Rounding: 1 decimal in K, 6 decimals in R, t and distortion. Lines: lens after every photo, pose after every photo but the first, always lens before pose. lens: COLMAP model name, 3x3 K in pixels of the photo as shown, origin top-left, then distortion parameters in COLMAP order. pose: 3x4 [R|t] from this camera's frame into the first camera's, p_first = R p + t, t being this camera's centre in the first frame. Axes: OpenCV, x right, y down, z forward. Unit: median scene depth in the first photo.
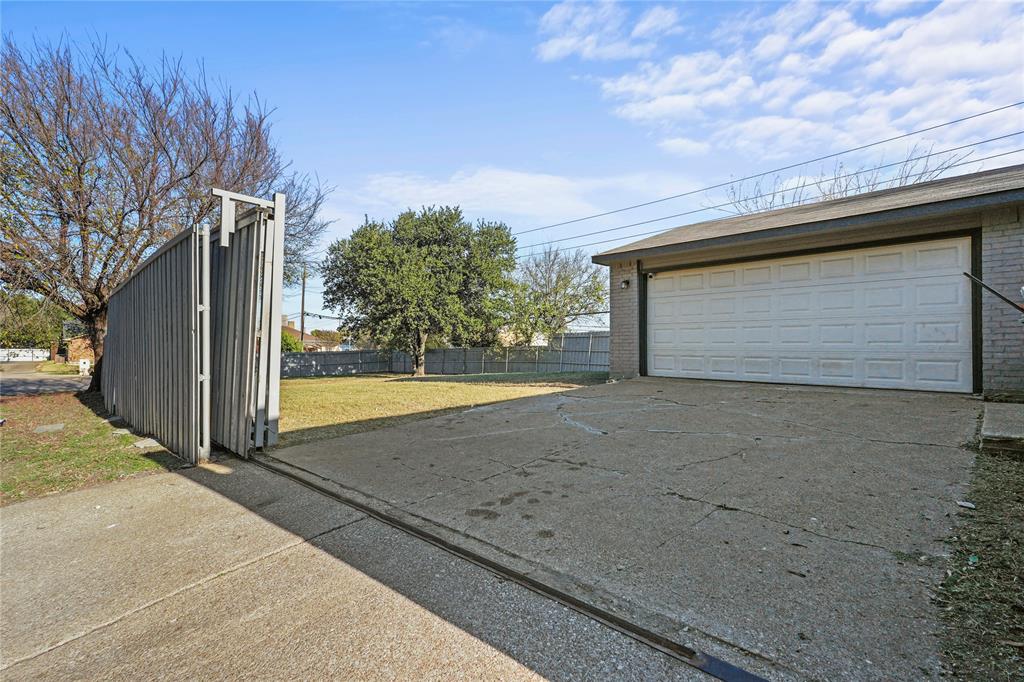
lens RADIAL K [[474.0, 0, 510.1], [0, 474.0, 340.2], [0, 0, 1]] dist [-0.006372, -0.000527]
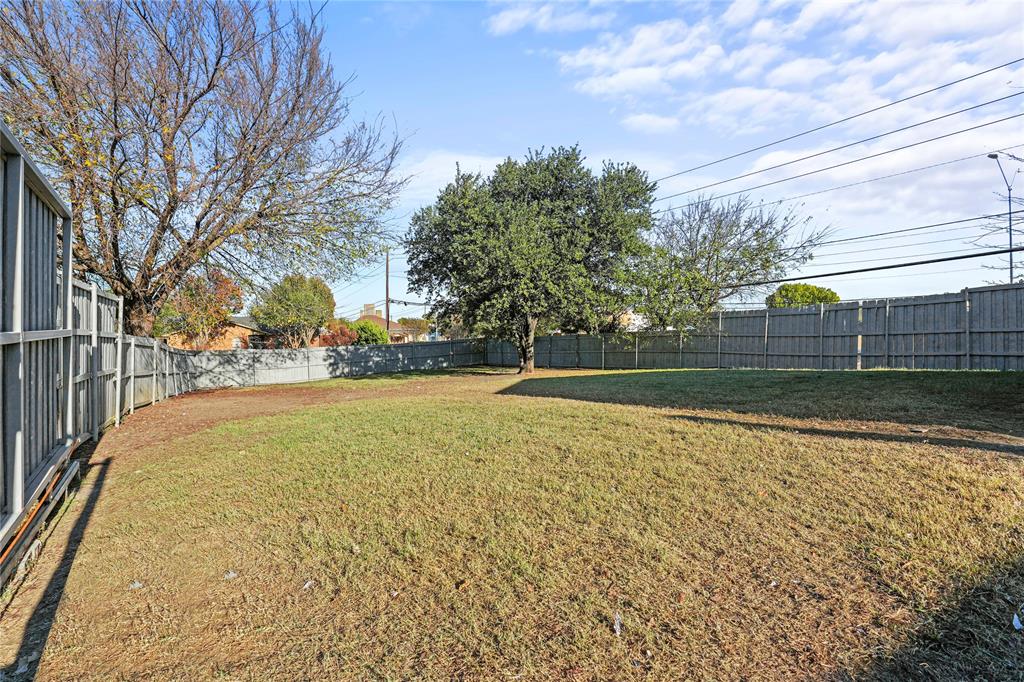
lens RADIAL K [[474.0, 0, 513.6], [0, 474.0, 343.6], [0, 0, 1]] dist [-0.006372, -0.000527]
pose [[0.986826, -0.022333, -0.160238, -0.091045], [0.029046, 0.998790, 0.039678, -0.004718], [0.159158, -0.043810, 0.986281, 0.232079]]
